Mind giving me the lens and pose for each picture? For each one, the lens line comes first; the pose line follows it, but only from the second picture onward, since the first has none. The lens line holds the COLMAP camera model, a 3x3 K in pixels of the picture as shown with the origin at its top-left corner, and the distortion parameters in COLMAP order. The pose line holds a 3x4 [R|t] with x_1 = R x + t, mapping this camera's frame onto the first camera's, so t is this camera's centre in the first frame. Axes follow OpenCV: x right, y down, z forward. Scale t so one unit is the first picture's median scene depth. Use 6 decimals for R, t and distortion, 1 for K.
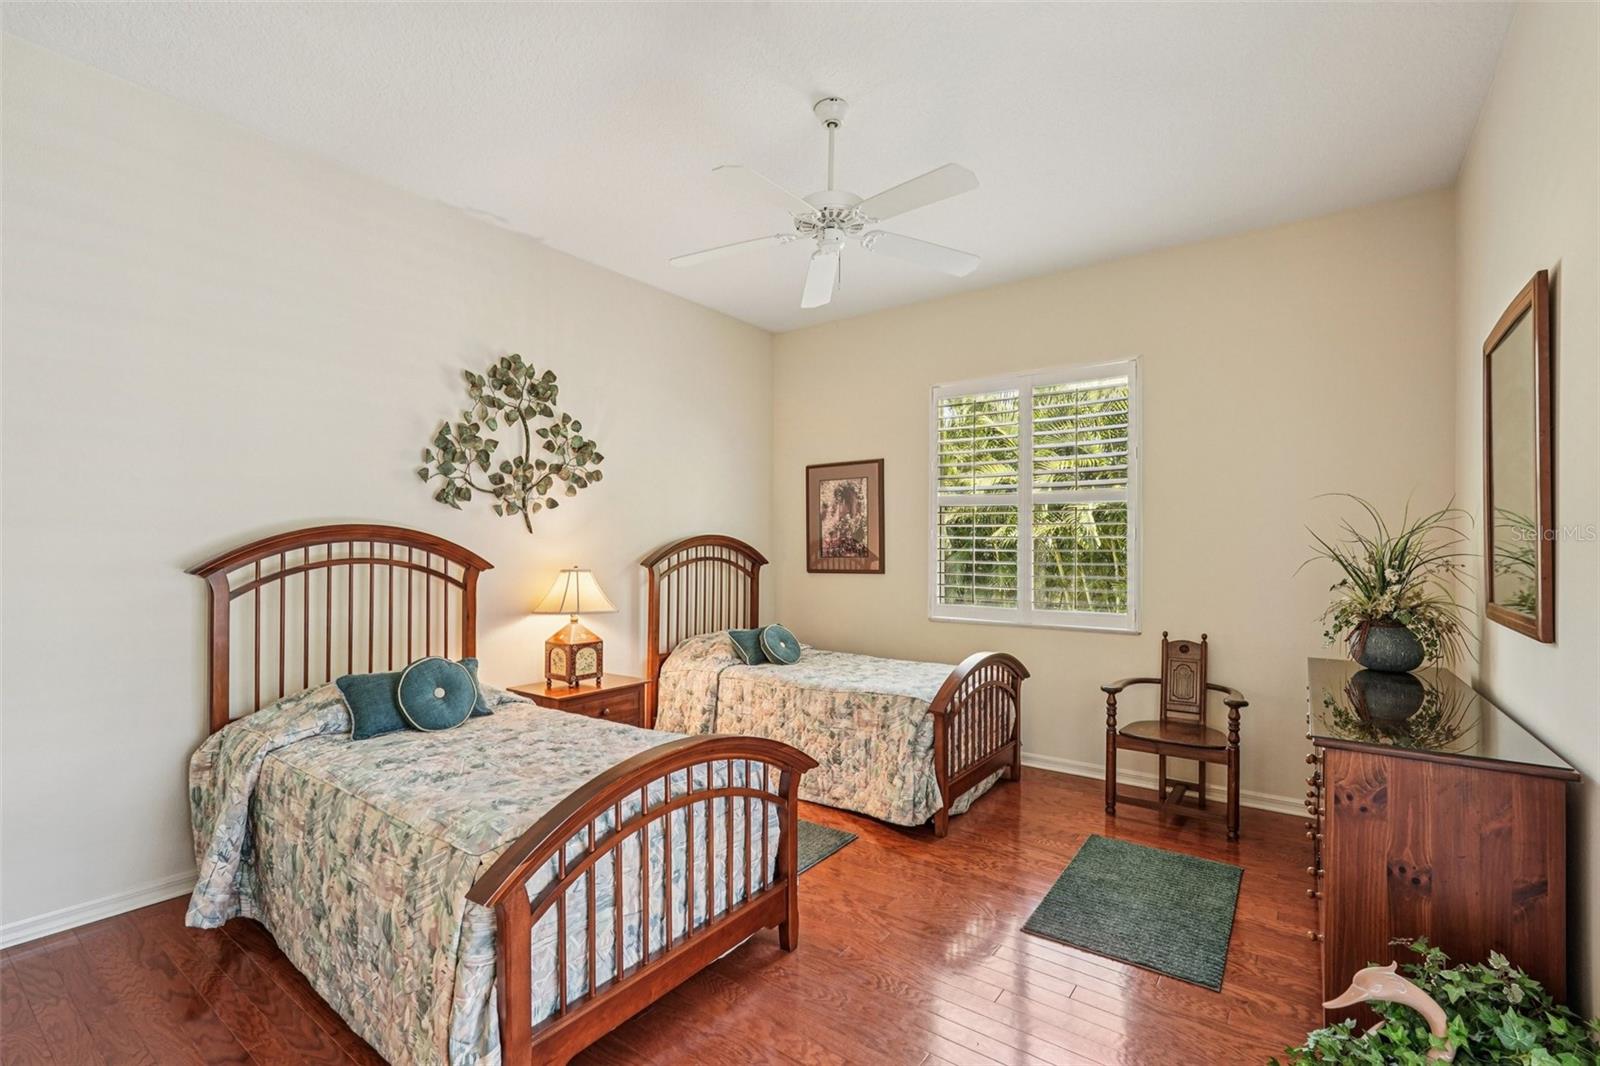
lens RADIAL K [[717.2, 0, 804.1], [0, 717.2, 539.7], [0, 0, 1]] dist [-0.012477, 0.006351]
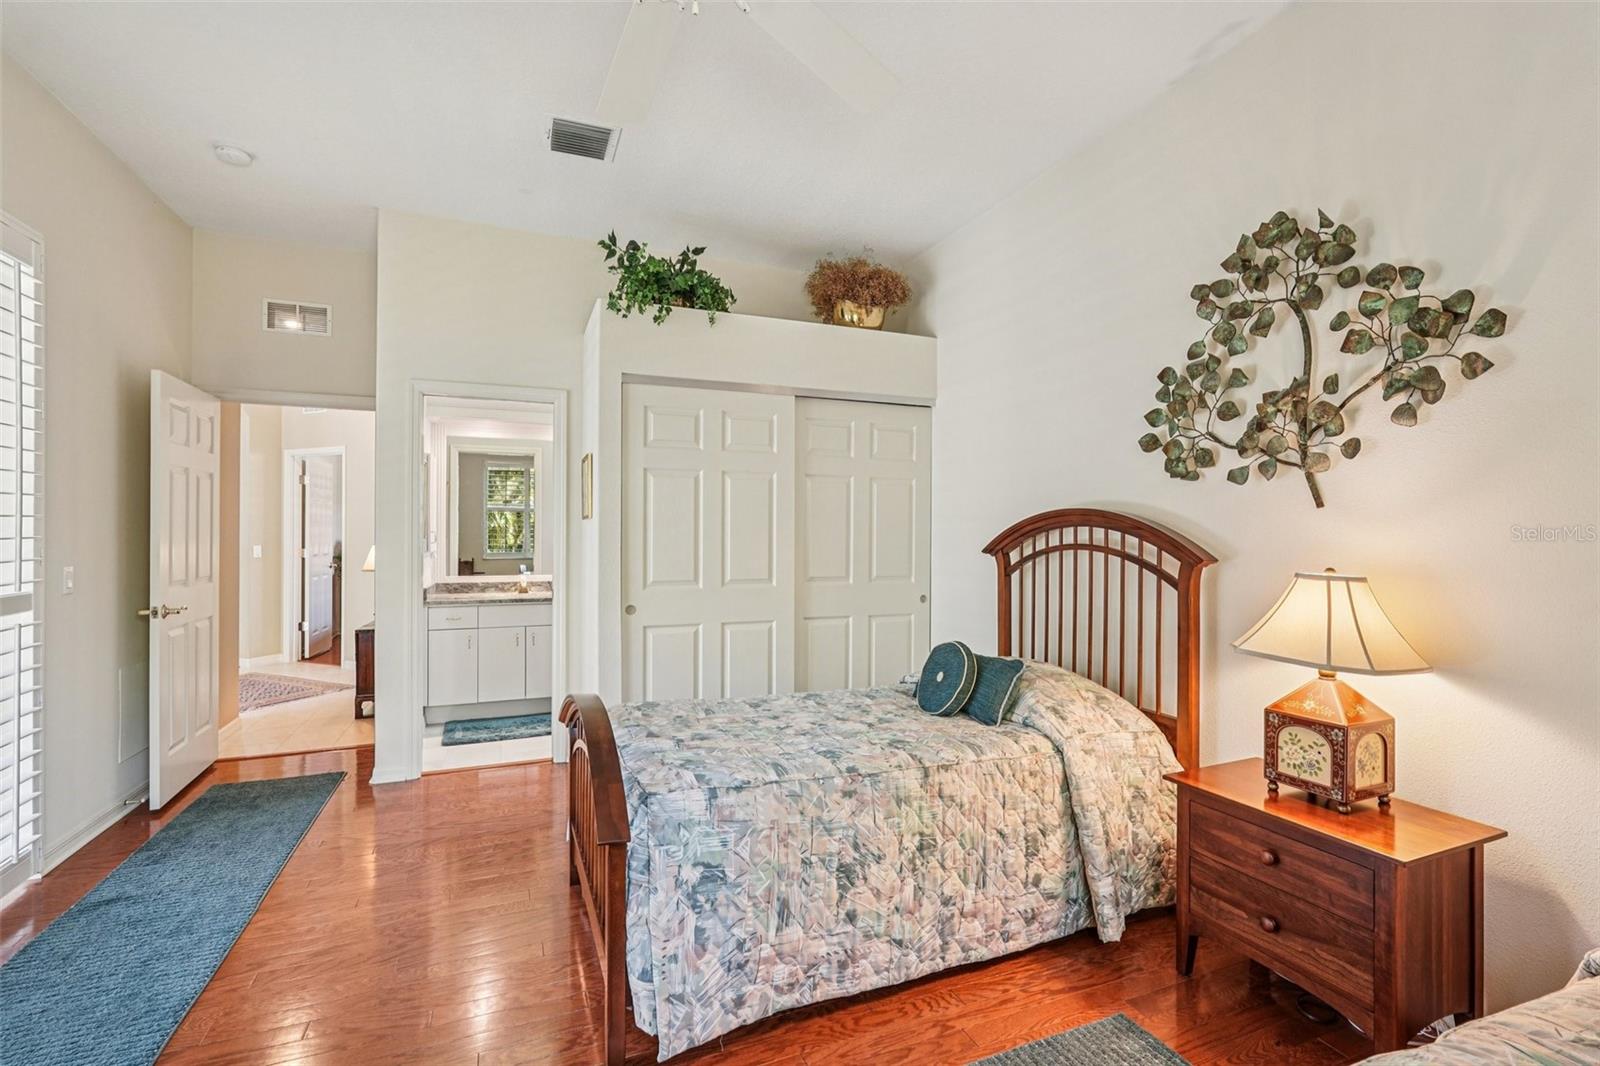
lens RADIAL K [[717.2, 0, 809.9], [0, 717.2, 533.0], [0, 0, 1]] dist [-0.012477, 0.006351]
pose [[-0.502060, -0.017539, -0.864655, 0.337941], [-0.007900, 0.999846, -0.015694, 0.025391], [0.864797, -0.001049, -0.502121, 1.033887]]
